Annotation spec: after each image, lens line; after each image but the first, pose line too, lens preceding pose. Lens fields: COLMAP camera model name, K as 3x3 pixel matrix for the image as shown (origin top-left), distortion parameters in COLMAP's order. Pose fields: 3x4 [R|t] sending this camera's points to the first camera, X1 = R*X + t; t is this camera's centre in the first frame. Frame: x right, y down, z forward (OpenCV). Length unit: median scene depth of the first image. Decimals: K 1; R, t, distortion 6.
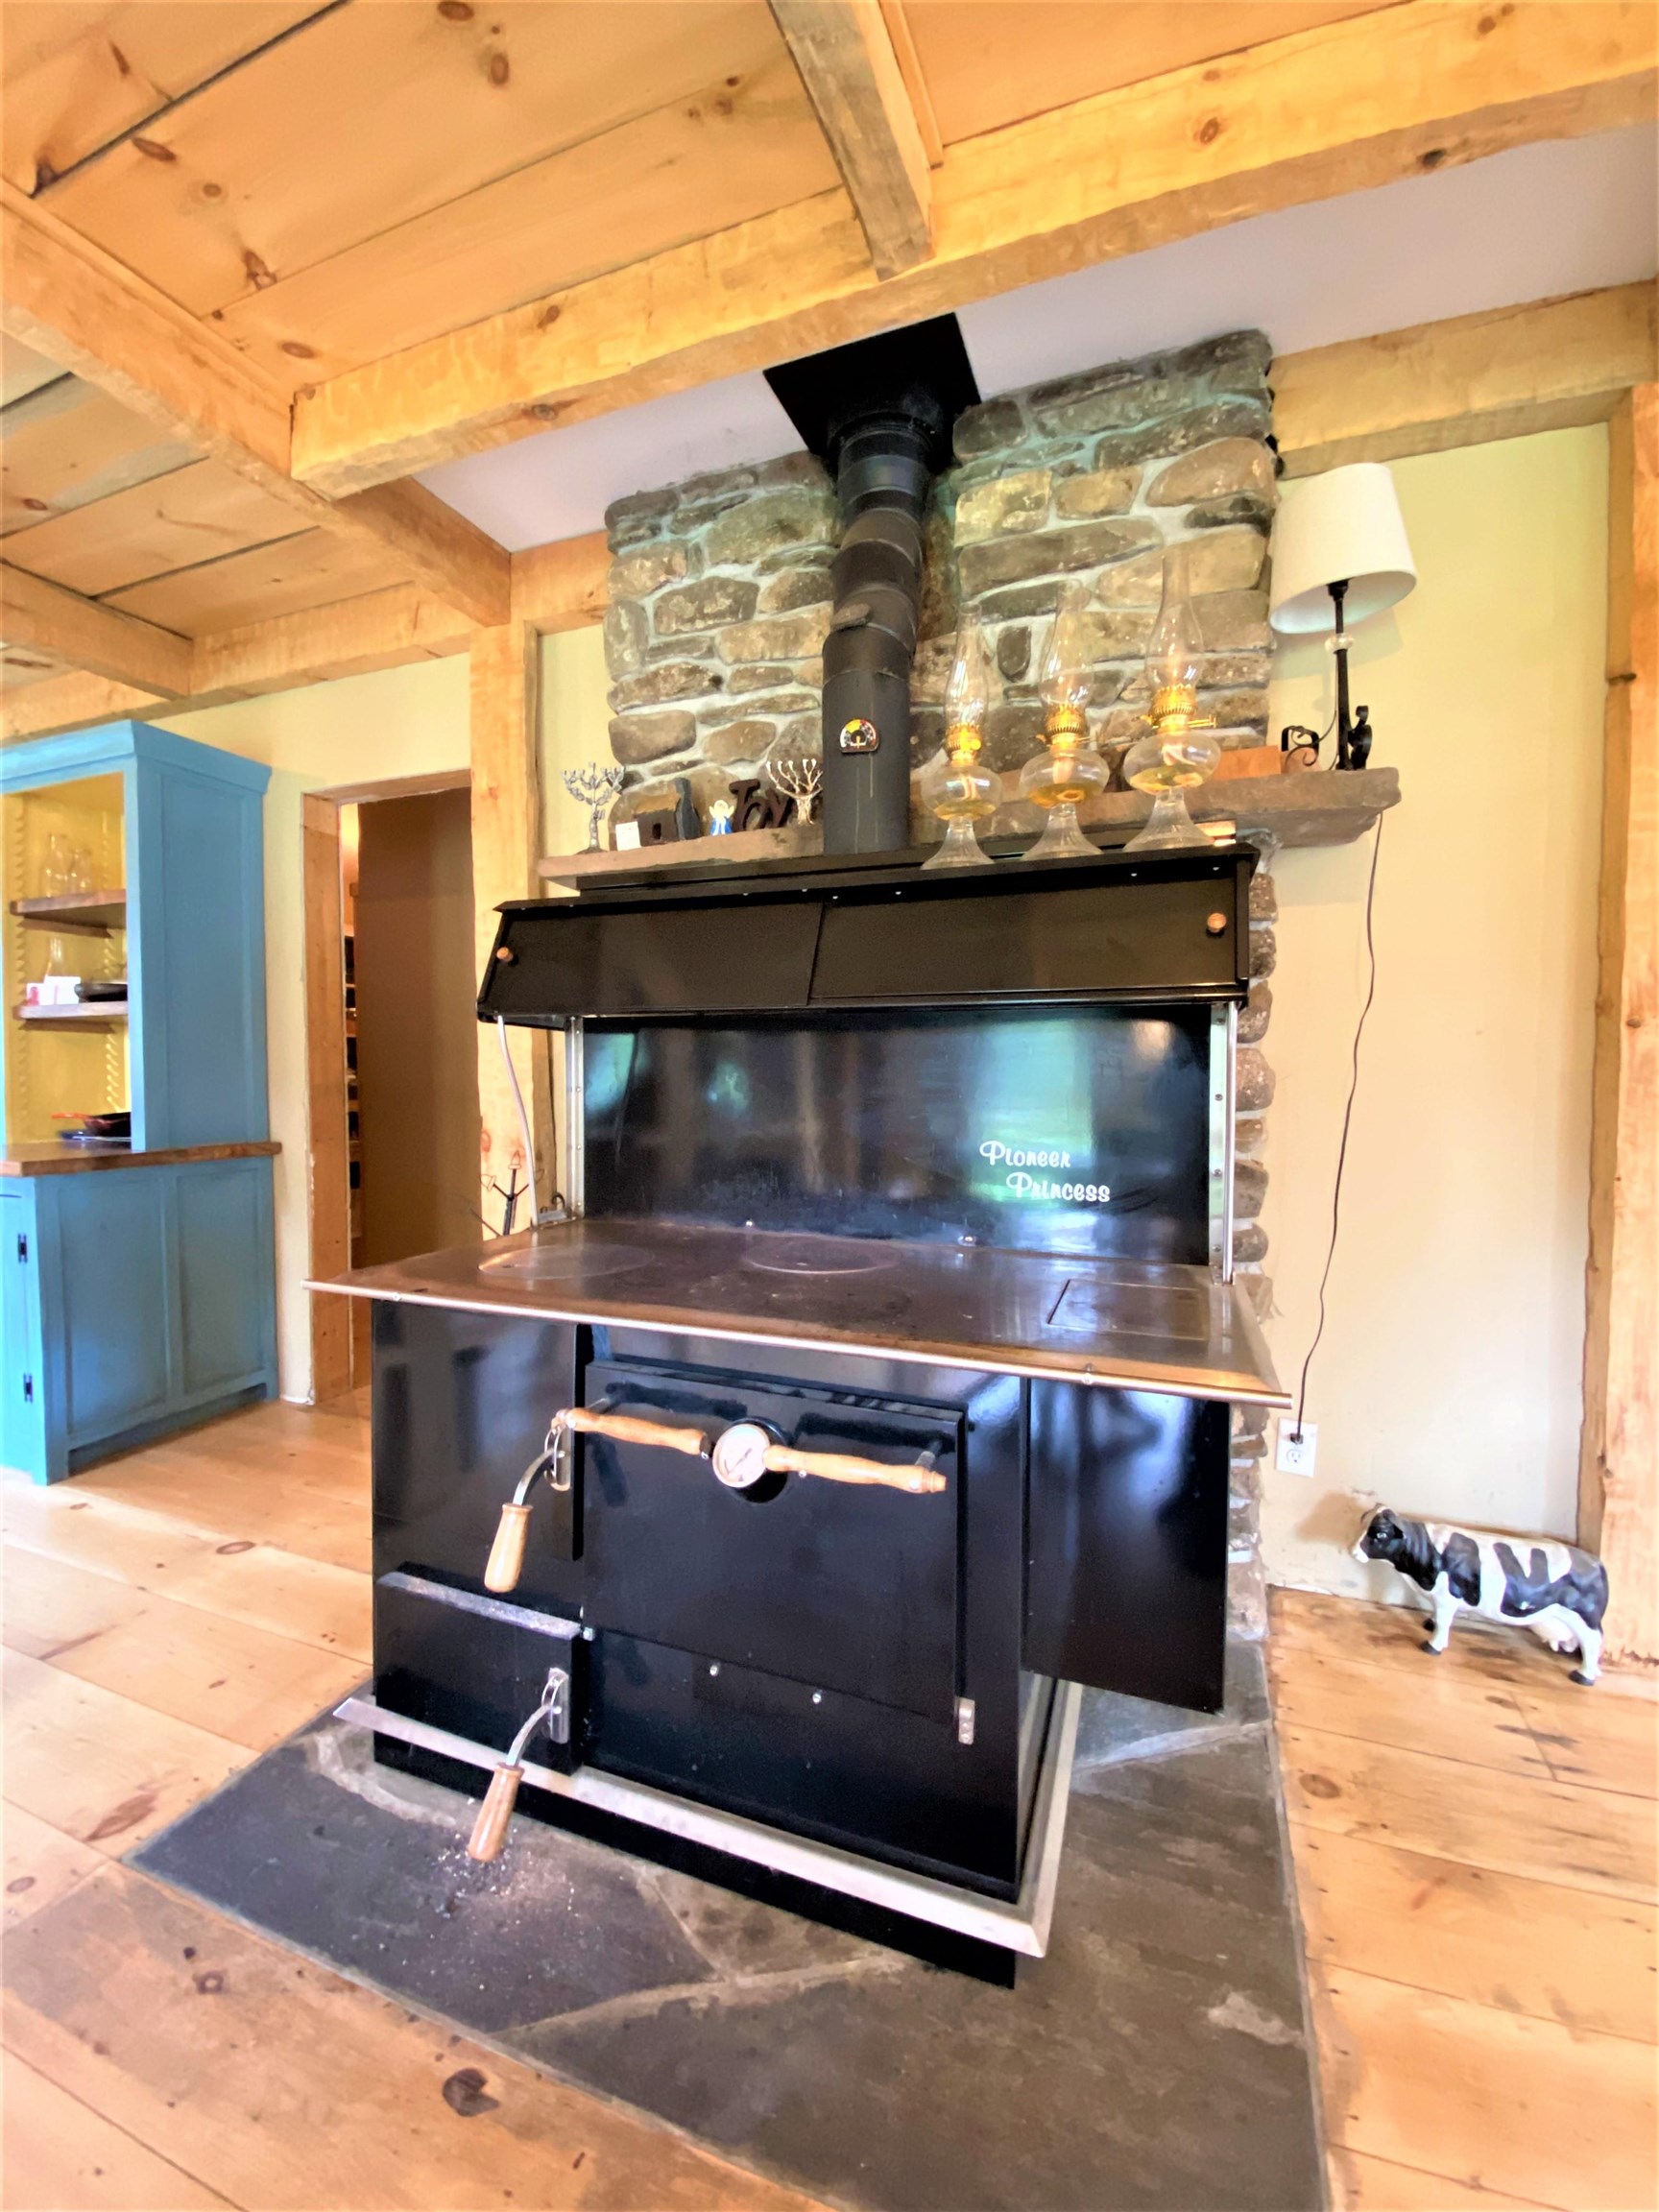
lens RADIAL K [[900.1, 0, 826.3], [0, 900.1, 1103.7], [0, 0, 1]] dist [-0.010159, -0.006681]
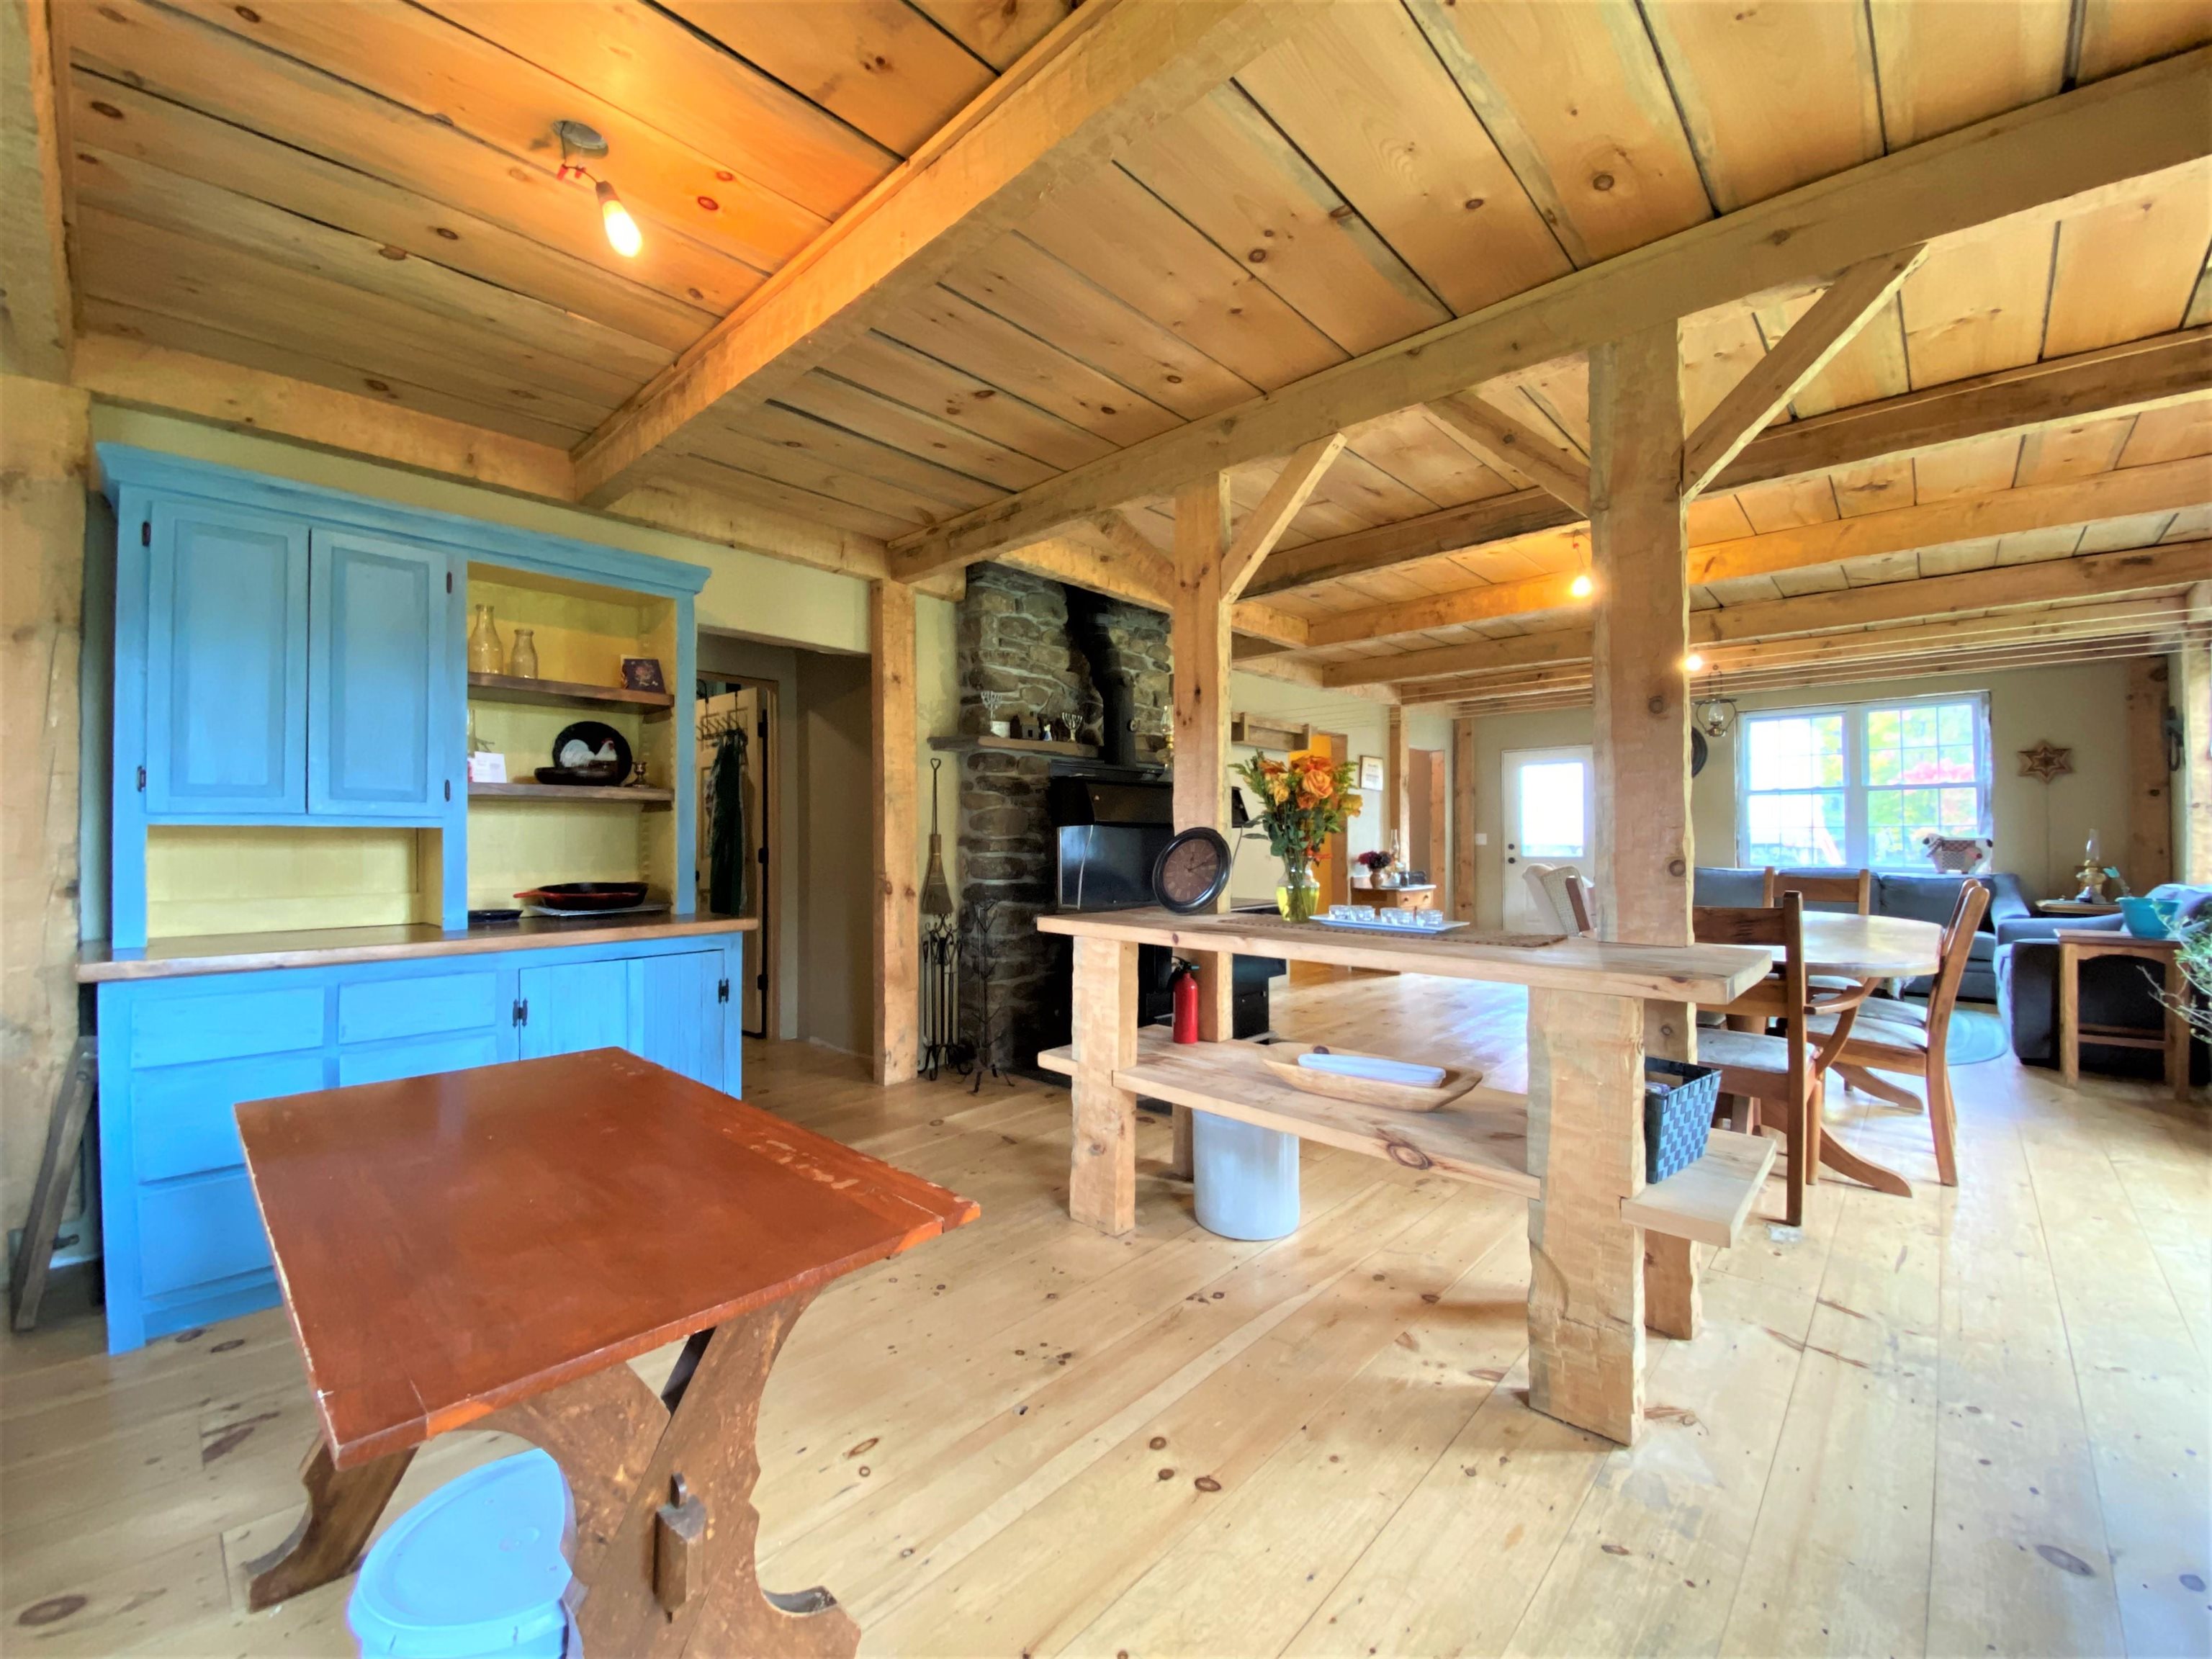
lens RADIAL K [[900.1, 0, 1111.2], [0, 900.1, 824.9], [0, 0, 1]] dist [-0.010159, -0.006681]
pose [[0.353331, 0.010259, 0.935442, -2.112255], [0.043087, 0.998700, -0.027227, -0.010878], [-0.934506, 0.049926, 0.352429, 0.051705]]
